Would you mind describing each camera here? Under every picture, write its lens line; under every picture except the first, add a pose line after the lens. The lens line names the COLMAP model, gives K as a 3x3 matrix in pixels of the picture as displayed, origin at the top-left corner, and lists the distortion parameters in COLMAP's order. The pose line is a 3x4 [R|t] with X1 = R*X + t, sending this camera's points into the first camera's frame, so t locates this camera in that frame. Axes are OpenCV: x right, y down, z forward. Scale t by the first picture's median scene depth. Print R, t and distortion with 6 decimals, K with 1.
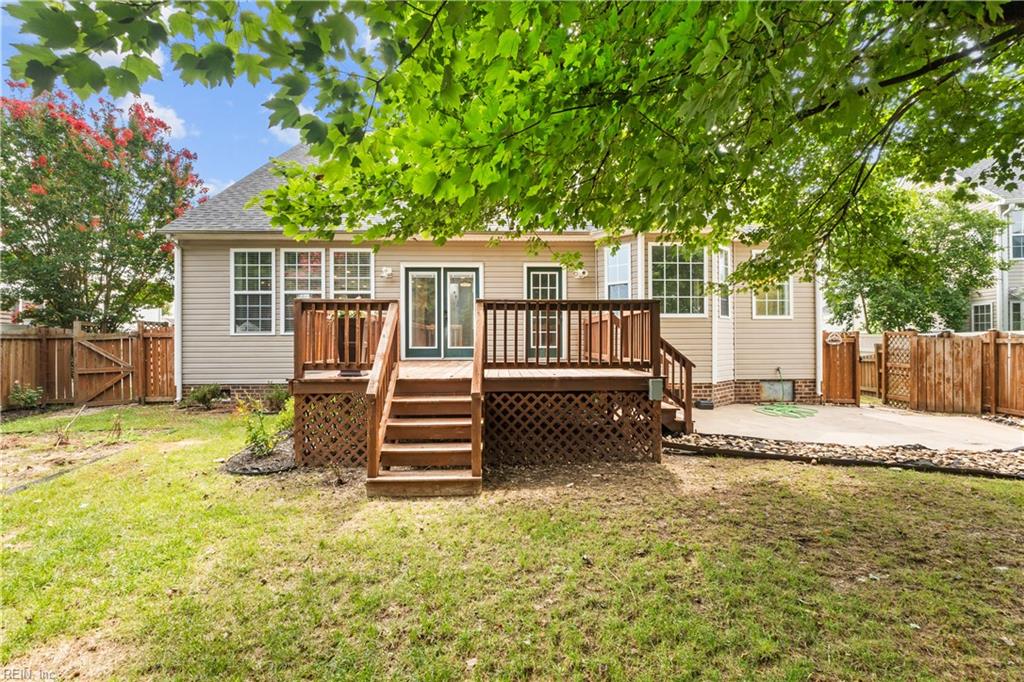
lens RADIAL K [[484.2, 0, 517.2], [0, 484.2, 339.3], [0, 0, 1]] dist [-0.006087, 0.000200]
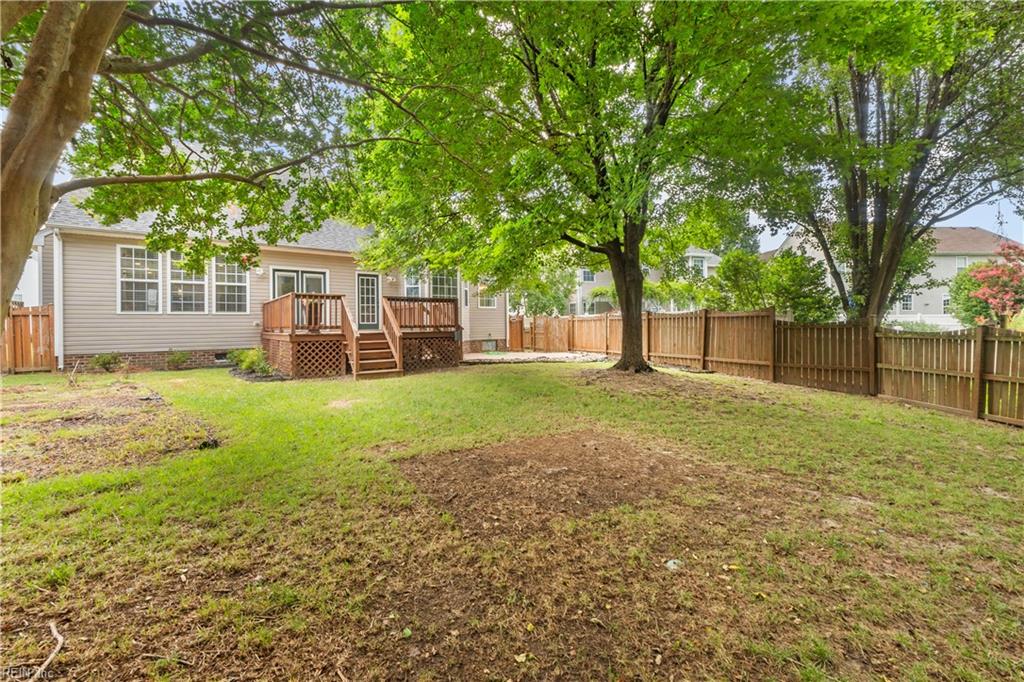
lens RADIAL K [[435.5, 0, 512.9], [0, 435.5, 332.9], [0, 0, 1]] dist [0.001493, 0.000173]
pose [[0.822220, -0.015288, 0.568964, -0.380616], [0.008038, 0.999851, 0.015251, 0.030853], [-0.569112, -0.007966, 0.822221, -0.490913]]
